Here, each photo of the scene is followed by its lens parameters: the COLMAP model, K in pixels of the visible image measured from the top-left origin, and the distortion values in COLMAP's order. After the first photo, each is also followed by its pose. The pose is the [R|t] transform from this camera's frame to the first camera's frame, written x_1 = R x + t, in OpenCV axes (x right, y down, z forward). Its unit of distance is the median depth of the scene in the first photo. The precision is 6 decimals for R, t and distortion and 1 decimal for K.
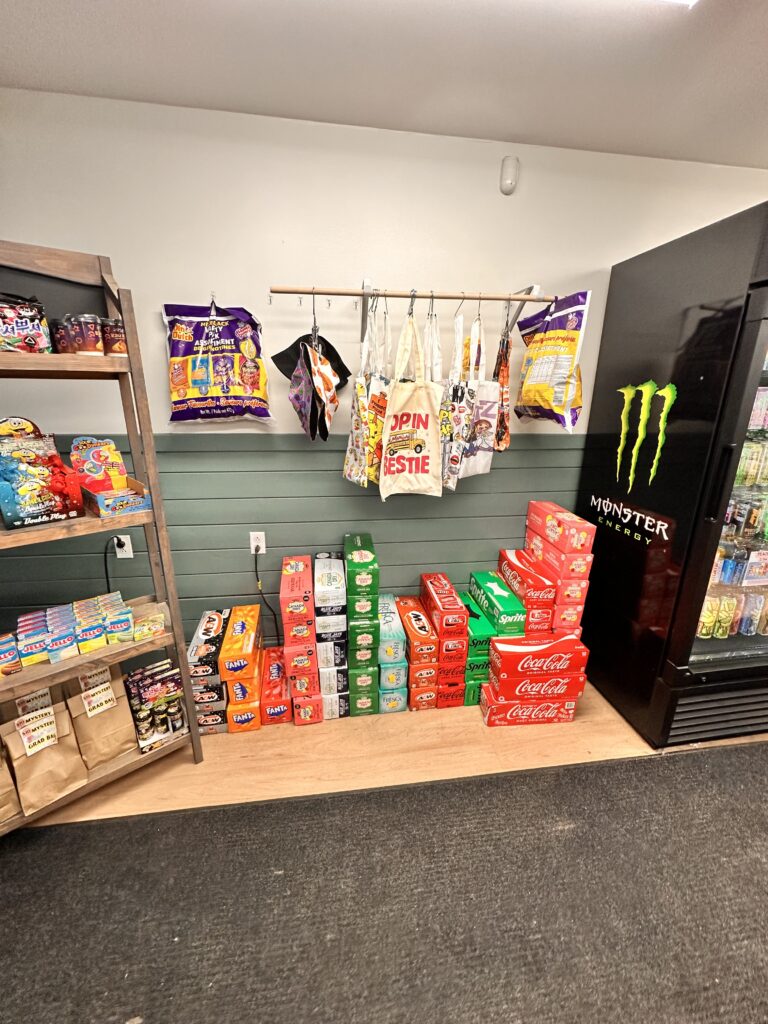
lens RADIAL K [[408.7, 0, 381.7], [0, 408.7, 510.6], [0, 0, 1]] dist [-0.004936, 0.000868]
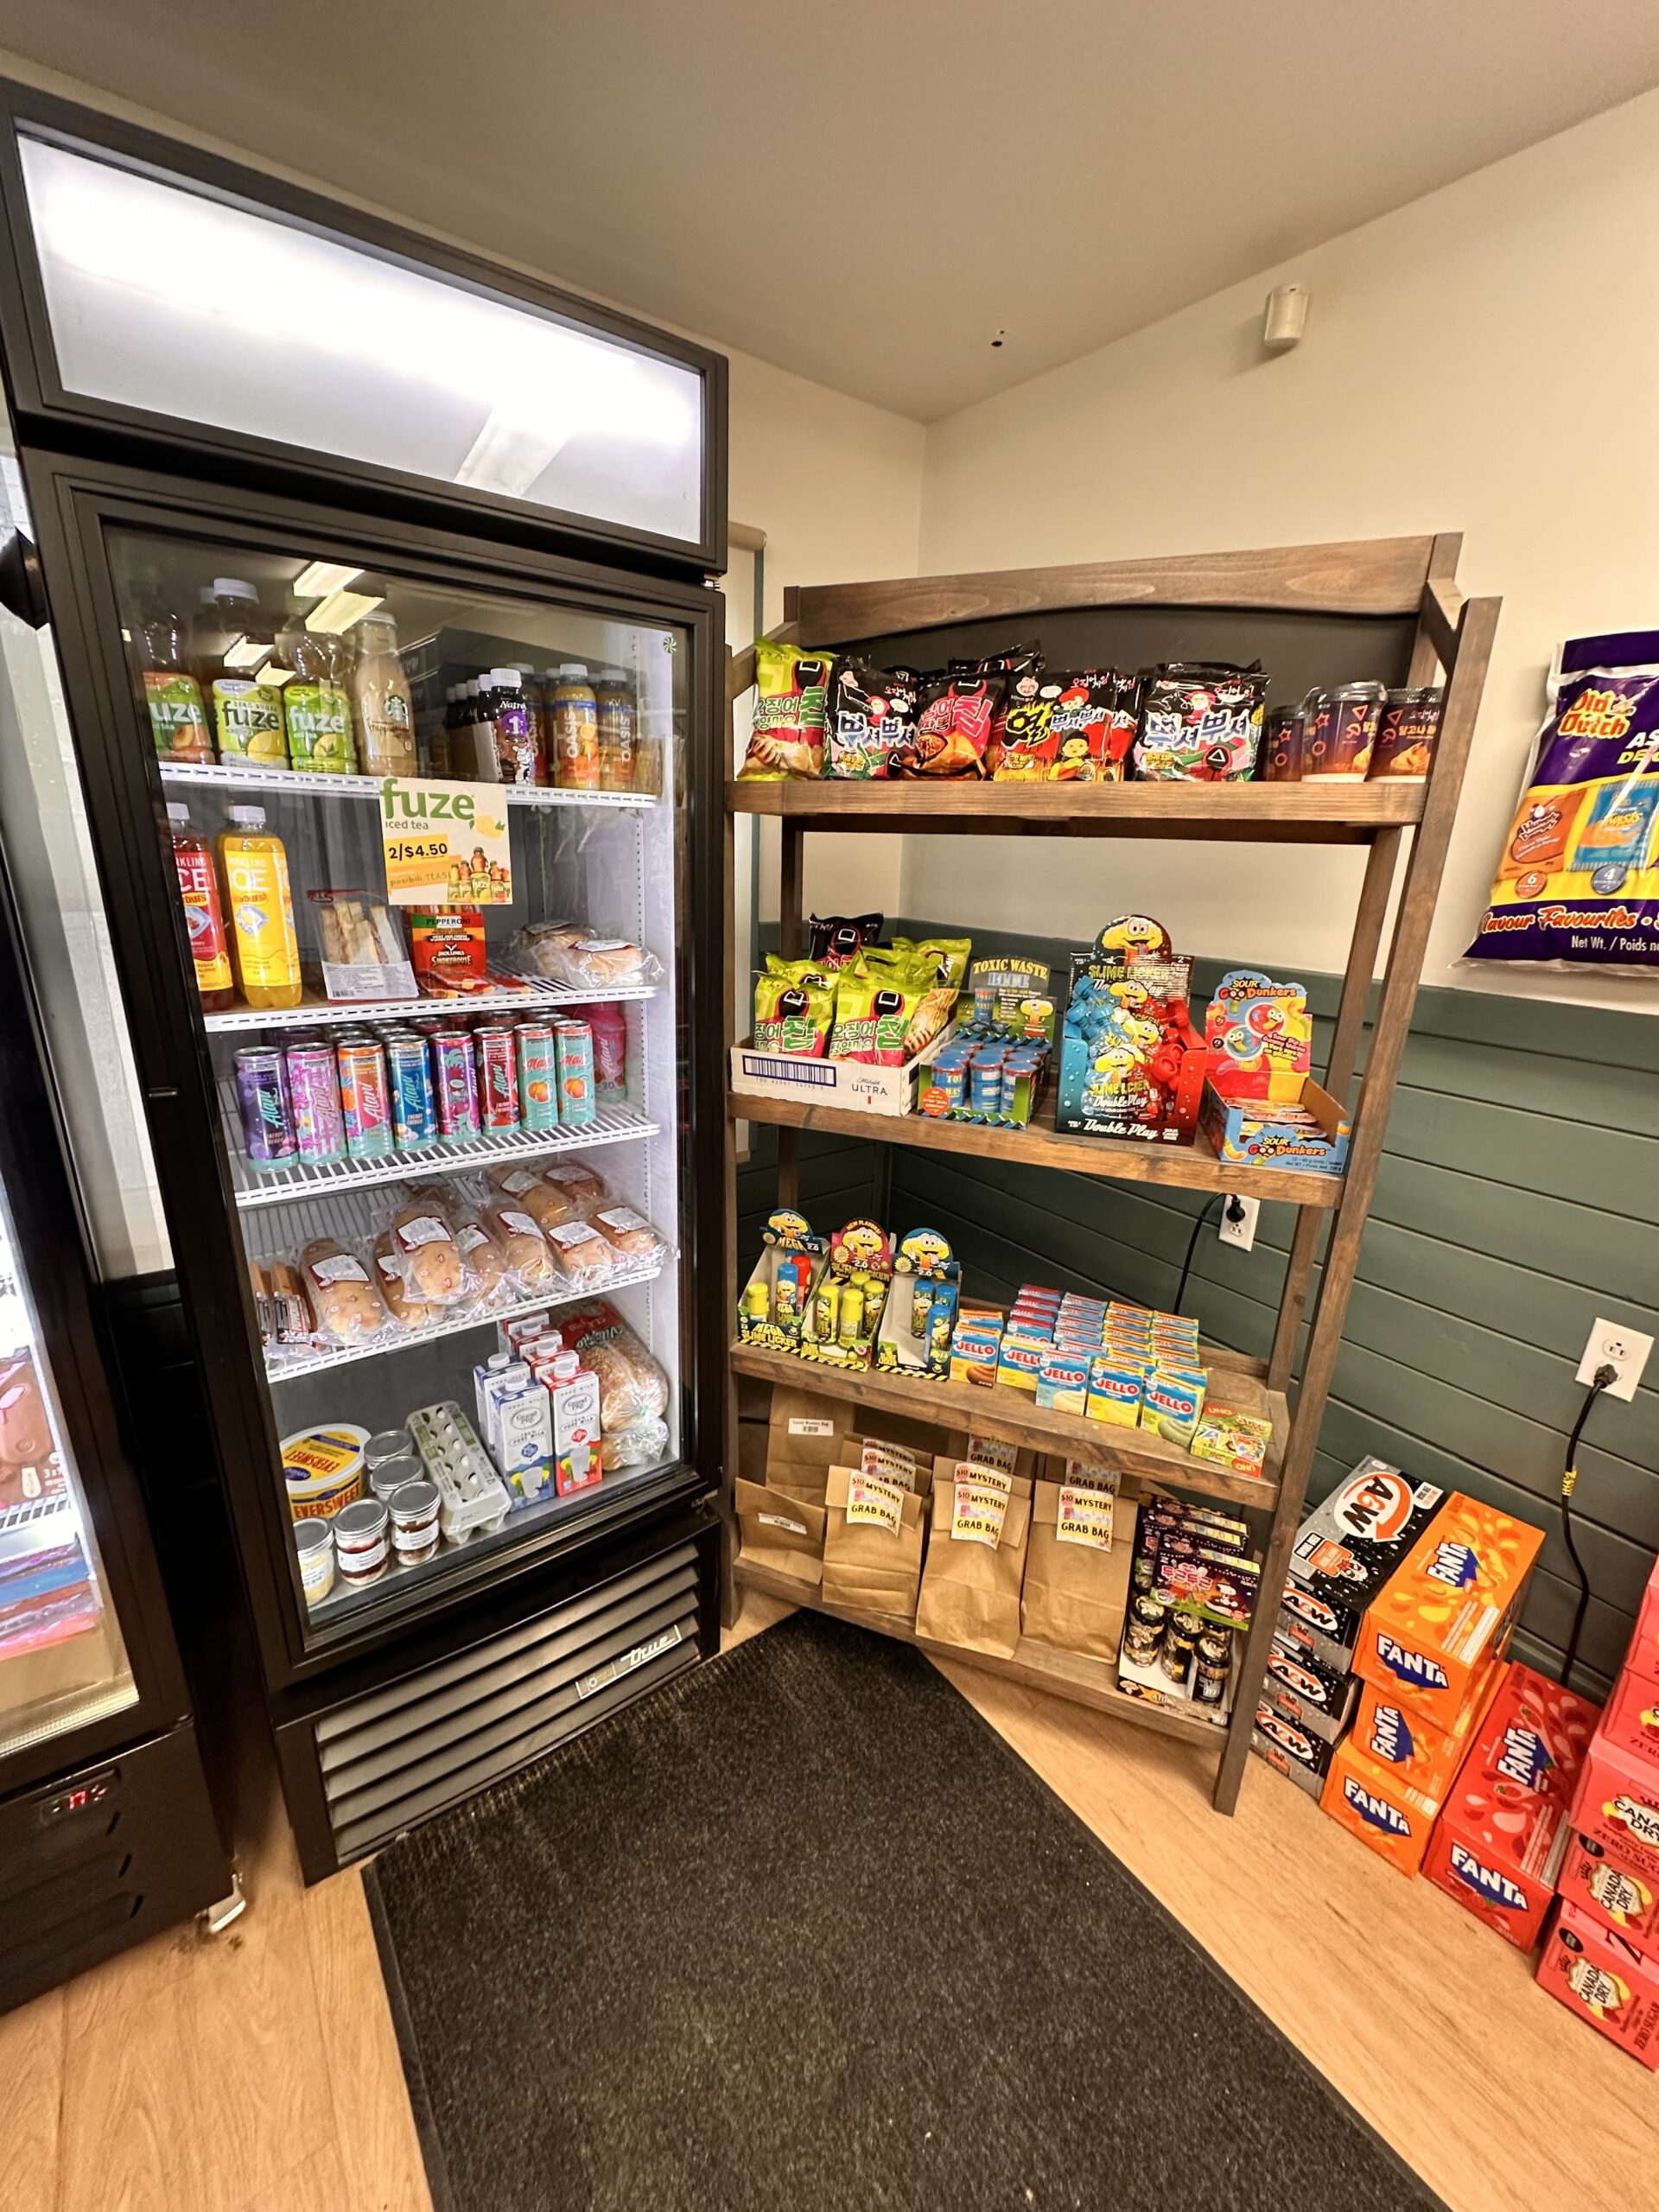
lens RADIAL K [[882.8, 0, 823.9], [0, 882.8, 1107.7], [0, 0, 1]] dist [-0.004936, 0.000868]
pose [[0.483554, 0.255814, -0.837099, -0.105593], [-0.280055, 0.951286, 0.128934, -0.031735], [0.829304, 0.172088, 0.531640, 0.124446]]
